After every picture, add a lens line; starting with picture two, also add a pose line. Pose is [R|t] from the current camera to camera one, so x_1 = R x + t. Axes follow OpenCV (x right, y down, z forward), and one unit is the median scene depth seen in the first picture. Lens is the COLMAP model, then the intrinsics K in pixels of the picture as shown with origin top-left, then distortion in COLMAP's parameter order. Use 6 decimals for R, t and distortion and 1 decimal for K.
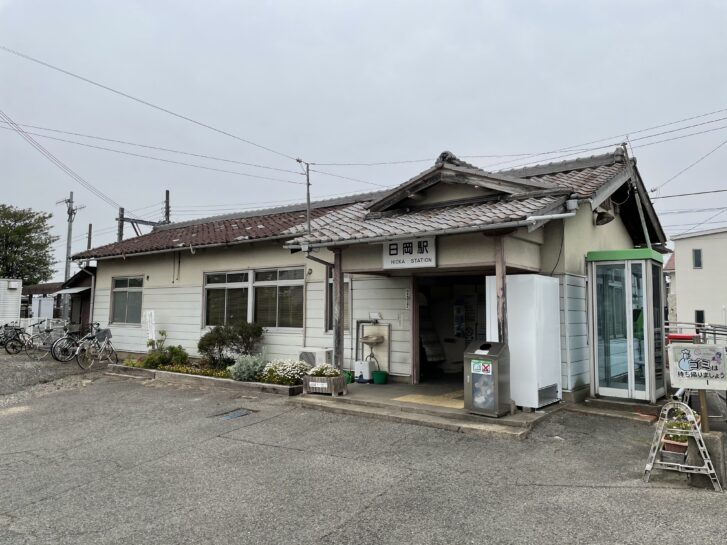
lens RADIAL K [[537.6, 0, 363.9], [0, 537.6, 273.1], [0, 0, 1]] dist [0.021541, -0.036192]
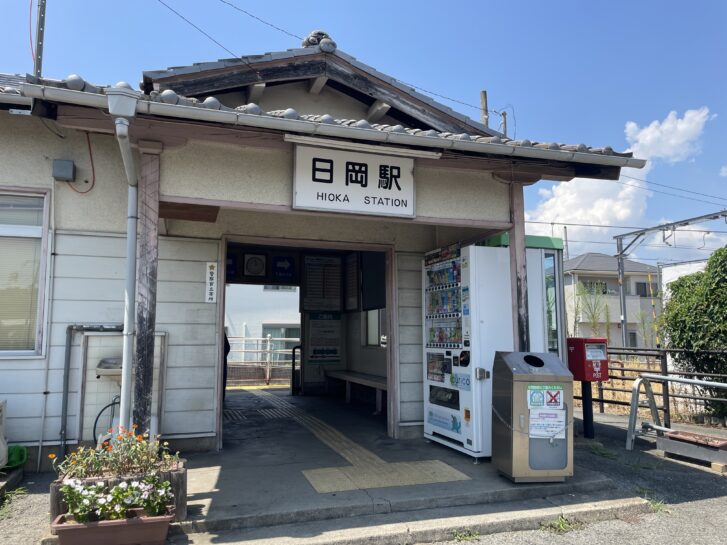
lens RADIAL K [[537.6, 0, 363.0], [0, 537.6, 269.6], [0, 0, 1]] dist [0.021541, -0.036192]
pose [[0.549520, 0.094352, 0.830136, -0.319779], [-0.056683, 0.995524, -0.075628, 0.079416], [-0.833556, -0.005495, 0.552408, 0.714963]]
